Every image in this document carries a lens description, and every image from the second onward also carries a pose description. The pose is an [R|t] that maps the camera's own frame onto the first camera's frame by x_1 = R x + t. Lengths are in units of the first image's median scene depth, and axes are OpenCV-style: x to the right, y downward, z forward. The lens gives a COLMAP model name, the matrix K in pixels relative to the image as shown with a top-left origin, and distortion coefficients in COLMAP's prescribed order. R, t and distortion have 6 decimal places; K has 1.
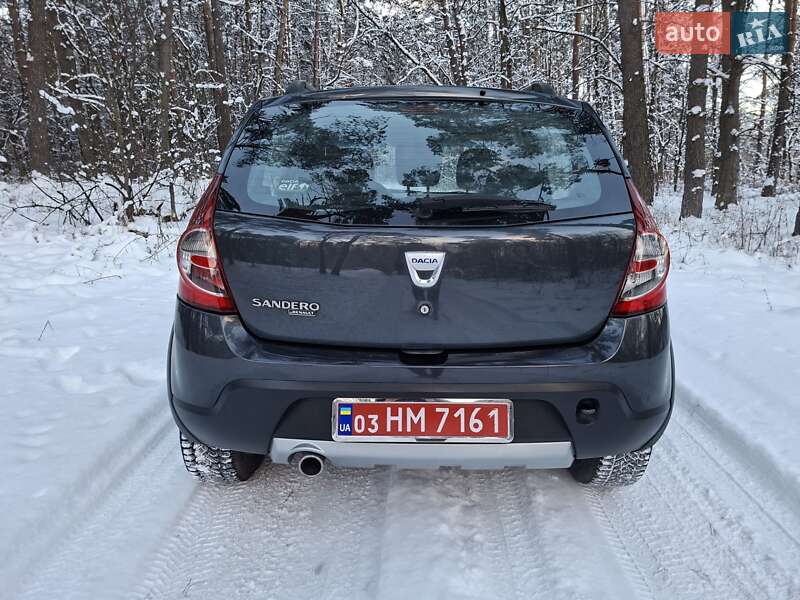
lens RADIAL K [[557.0, 0, 400.0], [0, 557.0, 300.0], [0, 0, 1]] dist [0.074317, -0.072112]
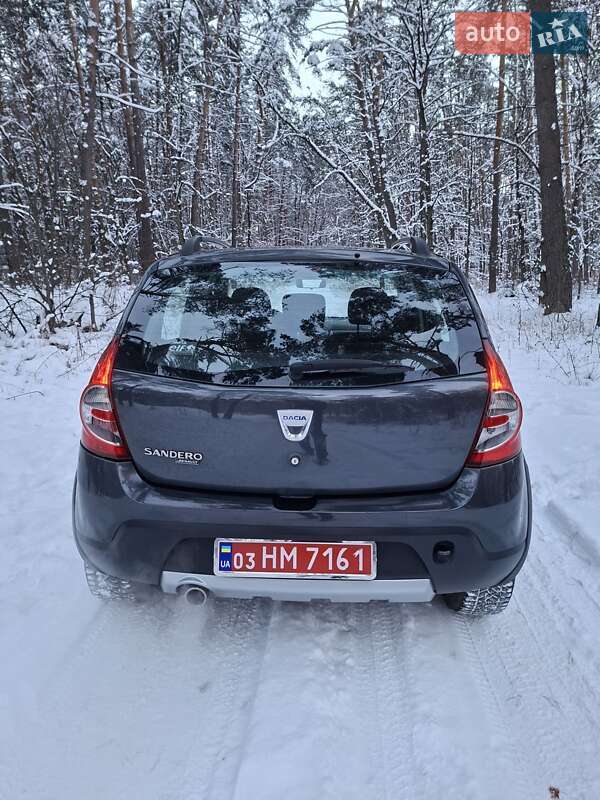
lens RADIAL K [[557.0, 0, 294.6], [0, 557.0, 405.9], [0, 0, 1]] dist [0.074317, -0.072112]
pose [[0.999037, 0.004774, -0.043612, 0.075262], [-0.004368, 0.999946, 0.009397, -0.085504], [0.043655, -0.009197, 0.999004, -0.097052]]
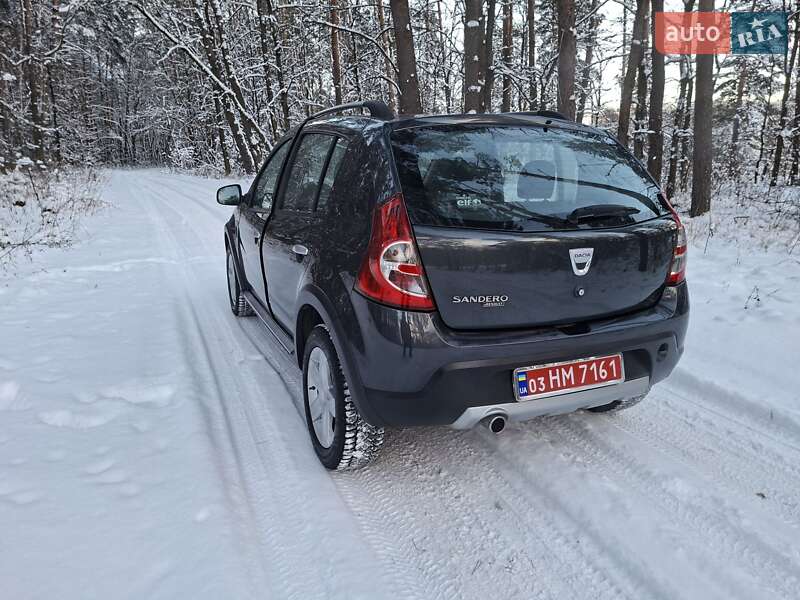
lens RADIAL K [[550.6, 0, 400.3], [0, 550.6, 313.4], [0, 0, 1]] dist [0.075071, -0.065577]
pose [[0.912014, -0.104528, 0.396616, -0.720207], [0.086855, 0.994270, 0.062318, -0.043208], [-0.400857, -0.022387, 0.915867, -0.035792]]
